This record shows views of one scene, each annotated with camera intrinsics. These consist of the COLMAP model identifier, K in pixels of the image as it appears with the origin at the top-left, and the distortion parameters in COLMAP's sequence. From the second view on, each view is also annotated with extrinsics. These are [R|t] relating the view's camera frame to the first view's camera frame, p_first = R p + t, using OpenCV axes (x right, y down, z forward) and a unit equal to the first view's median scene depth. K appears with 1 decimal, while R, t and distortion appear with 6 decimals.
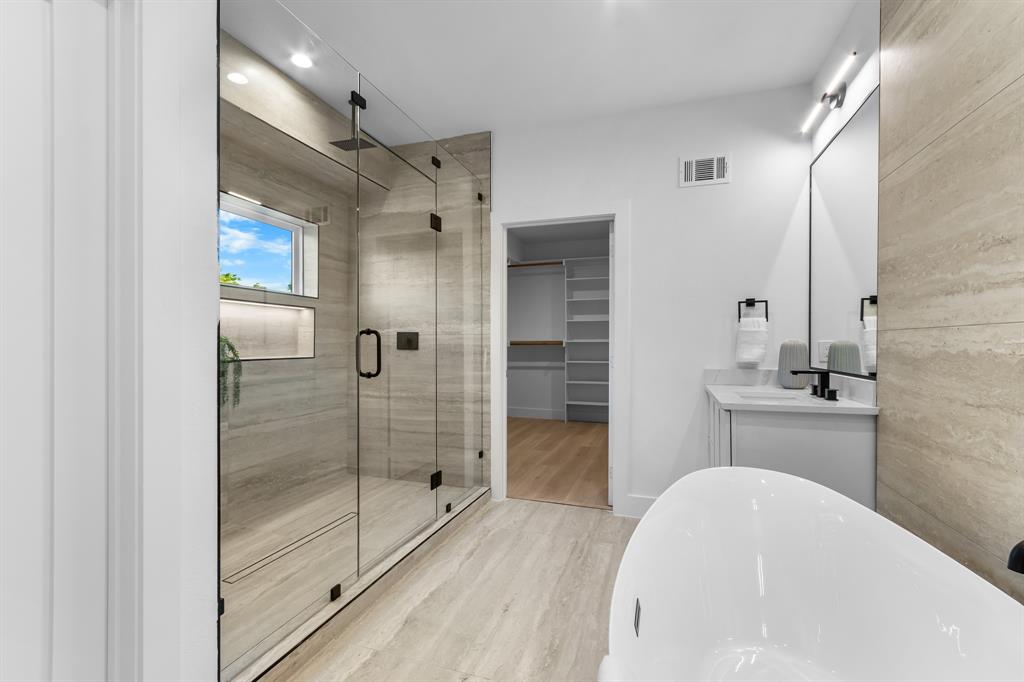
lens RADIAL K [[443.9, 0, 512.0], [0, 443.9, 341.0], [0, 0, 1]] dist [0.001681, 0.001165]
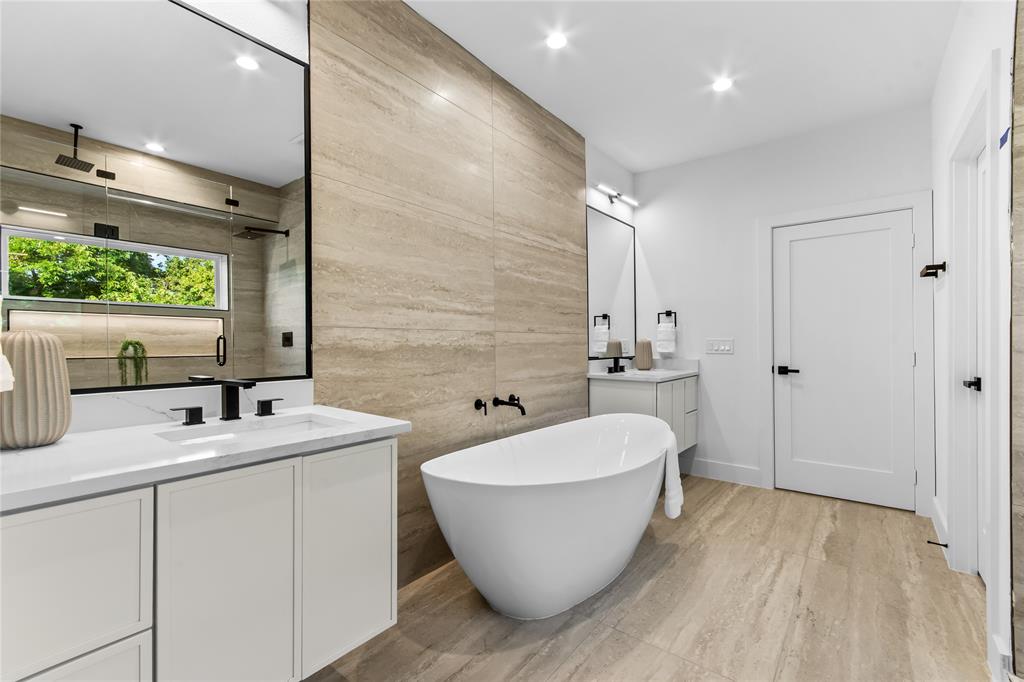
lens RADIAL K [[443.9, 0, 512.0], [0, 443.9, 341.0], [0, 0, 1]] dist [0.001681, 0.001165]
pose [[-0.942710, 0.005563, 0.333567, 0.121995], [0.002484, 0.999950, -0.009657, 0.025738], [-0.333604, -0.008275, -0.942677, 2.383030]]
